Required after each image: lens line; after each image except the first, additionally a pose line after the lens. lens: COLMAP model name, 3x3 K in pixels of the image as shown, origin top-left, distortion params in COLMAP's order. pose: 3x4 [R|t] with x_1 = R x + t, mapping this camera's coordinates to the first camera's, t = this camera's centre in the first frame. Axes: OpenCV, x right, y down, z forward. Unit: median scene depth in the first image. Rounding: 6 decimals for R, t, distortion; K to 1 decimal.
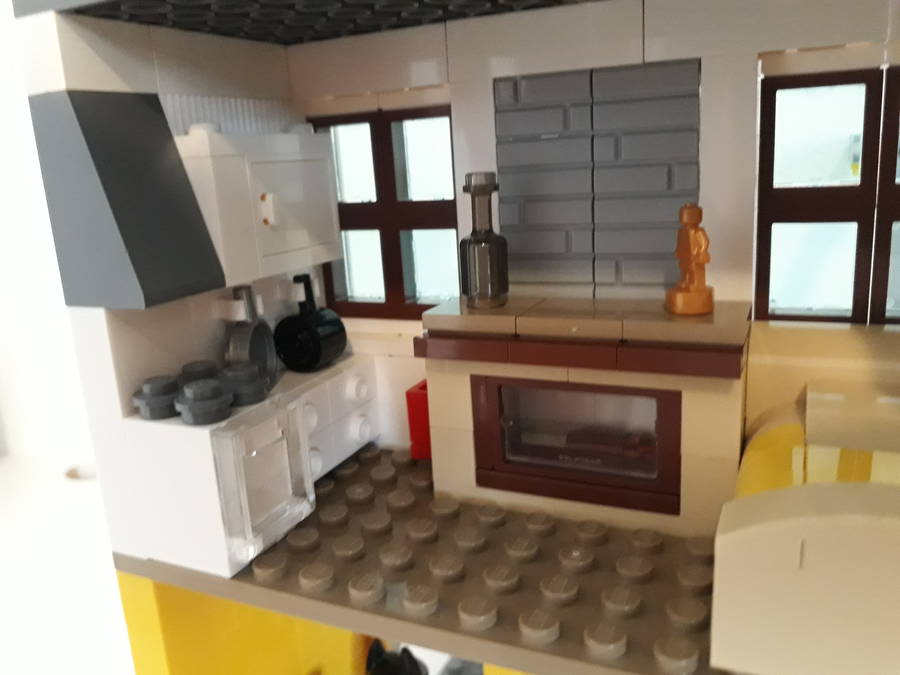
lens RADIAL K [[751.1, 0, 450.0], [0, 751.1, 337.5], [0, 0, 1]] dist [-0.008356, -0.007597]
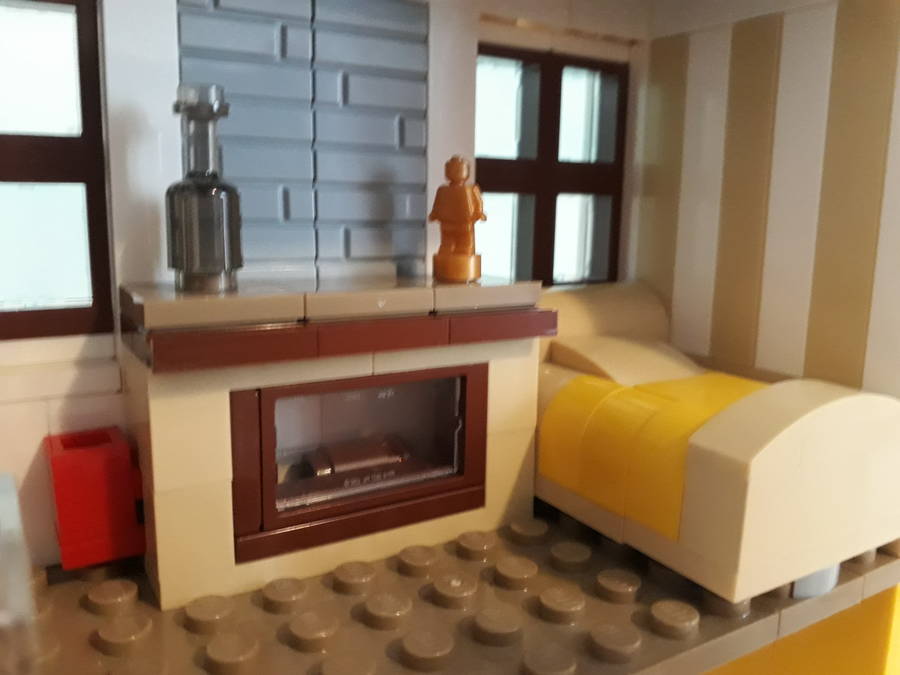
lens RADIAL K [[751.1, 0, 450.0], [0, 751.1, 337.5], [0, 0, 1]] dist [-0.008356, -0.007597]
pose [[0.553948, -0.081164, 0.828585, -0.390032], [0.150729, 0.988567, -0.003934, 0.033301], [-0.818793, 0.127071, 0.559849, 0.457131]]
